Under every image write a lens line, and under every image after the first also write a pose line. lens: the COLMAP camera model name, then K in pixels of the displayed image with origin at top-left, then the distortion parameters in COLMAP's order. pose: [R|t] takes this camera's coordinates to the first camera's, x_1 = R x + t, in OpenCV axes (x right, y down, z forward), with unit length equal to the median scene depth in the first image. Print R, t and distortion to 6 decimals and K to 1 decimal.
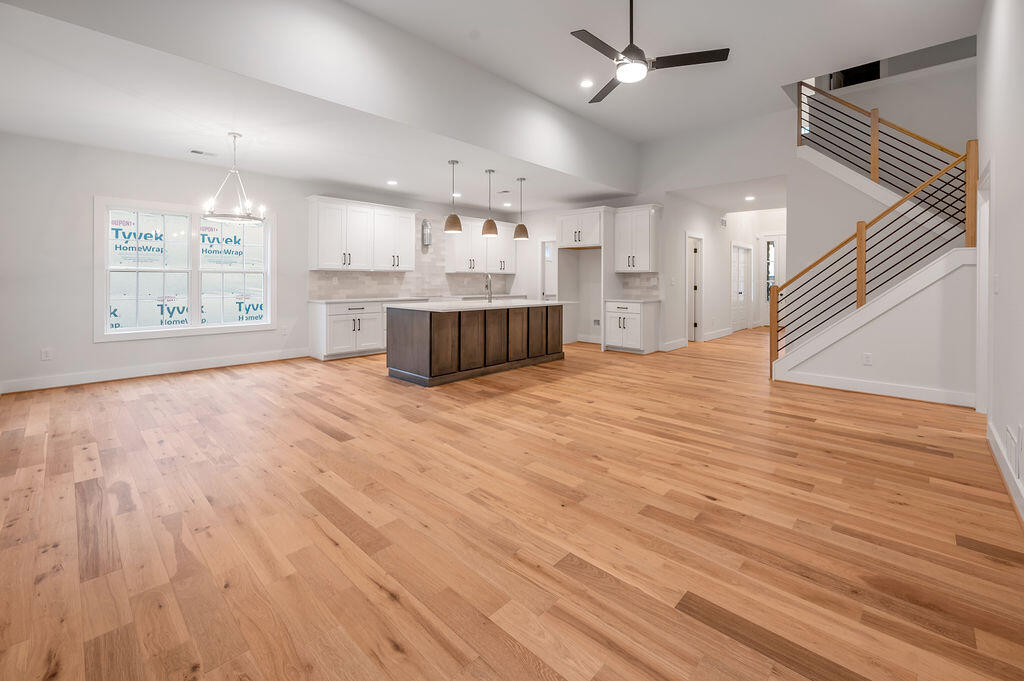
lens RADIAL K [[421.8, 0, 512.3], [0, 421.8, 285.1], [0, 0, 1]] dist [-0.006704, 0.000032]
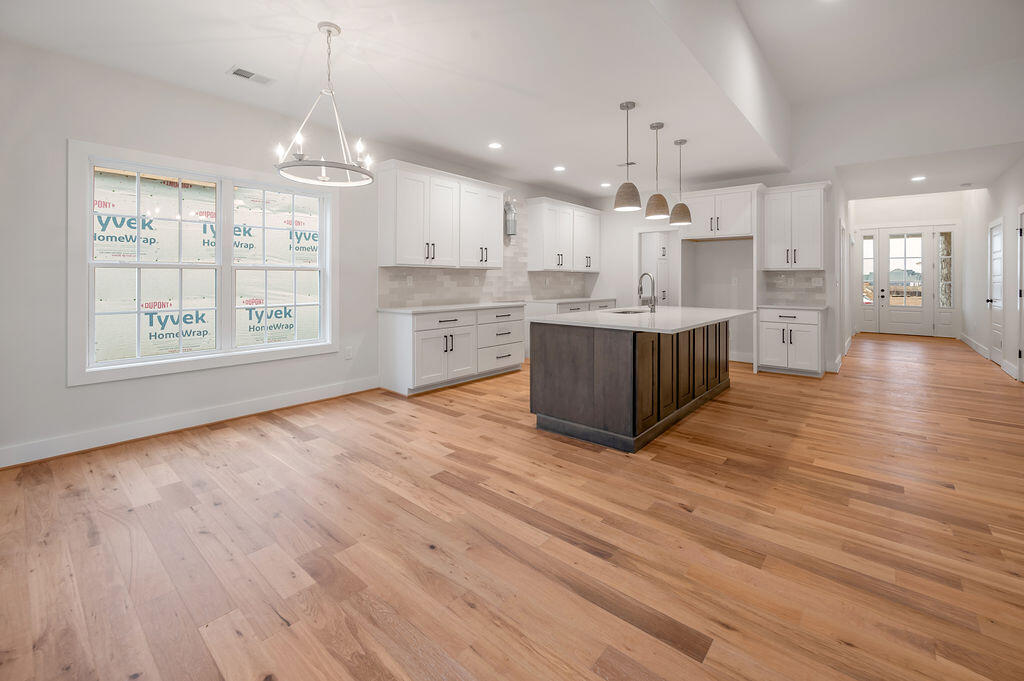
lens RADIAL K [[421.8, 0, 512.4], [0, 421.8, 284.7], [0, 0, 1]] dist [-0.006704, 0.000032]
pose [[0.998789, -0.000892, 0.049181, -0.275057], [0.000847, 0.999999, 0.000949, -0.005147], [-0.049182, -0.000907, 0.998789, 0.259755]]
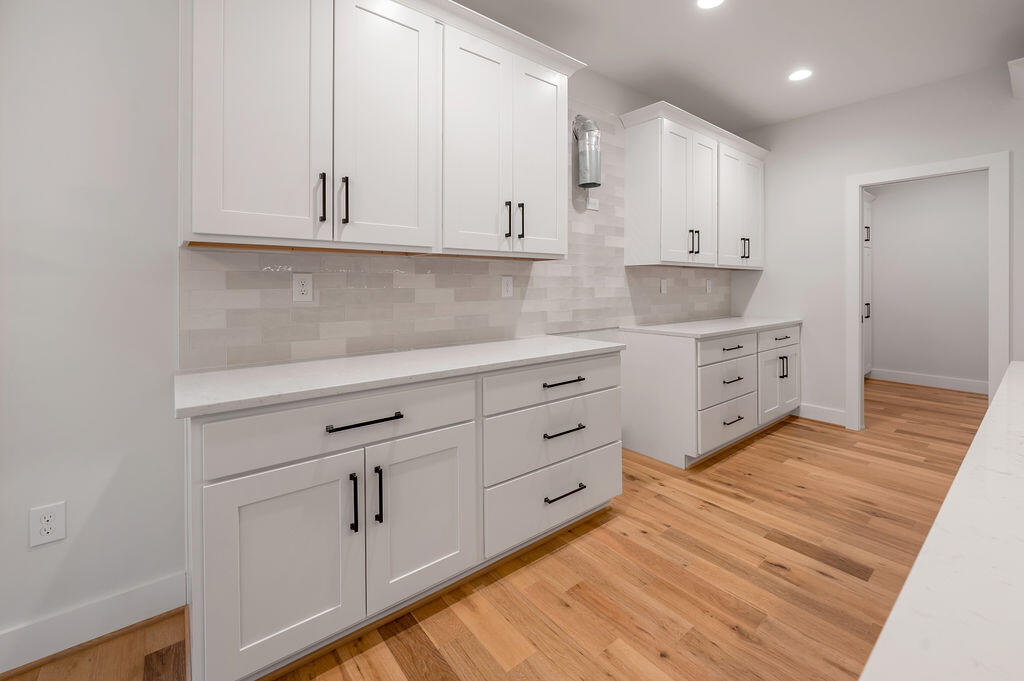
lens RADIAL K [[421.8, 0, 519.2], [0, 421.8, 289.7], [0, 0, 1]] dist [-0.006704, 0.000032]
pose [[0.990932, -0.003410, -0.134323, -0.245852], [0.003381, 0.999994, -0.000449, -0.009411], [0.134324, -0.000009, 0.990938, 0.743747]]
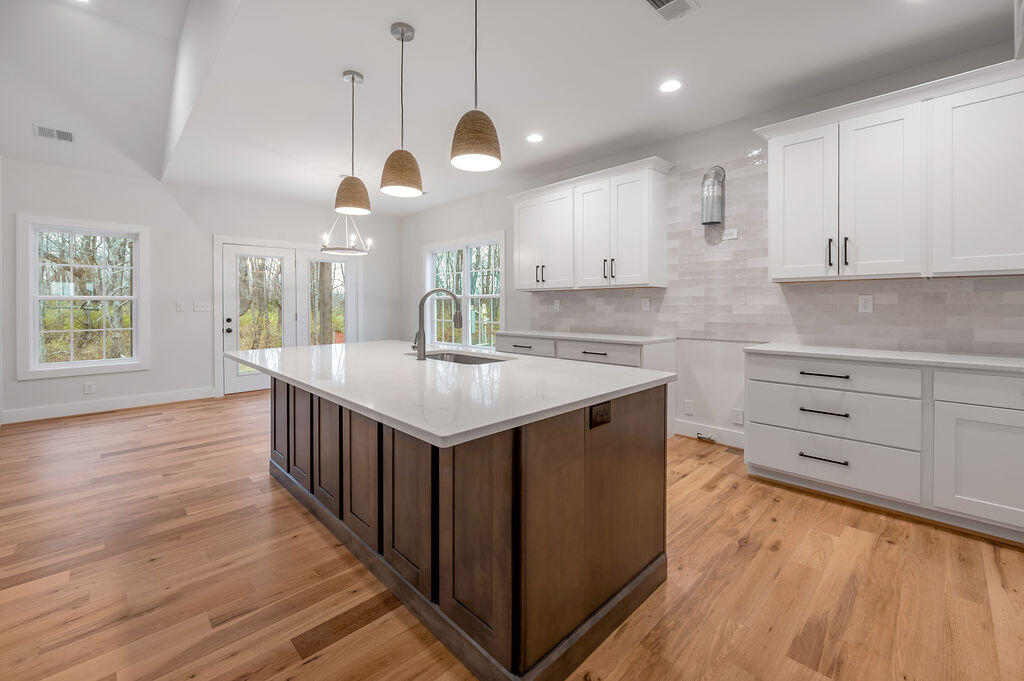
lens RADIAL K [[421.8, 0, 512.9], [0, 421.8, 306.9], [0, 0, 1]] dist [-0.006704, 0.000032]
pose [[-0.035464, 0.002521, -0.999368, 0.287011], [-0.005923, 0.999979, 0.002733, -0.008885], [0.999353, 0.006016, -0.035448, 0.936010]]
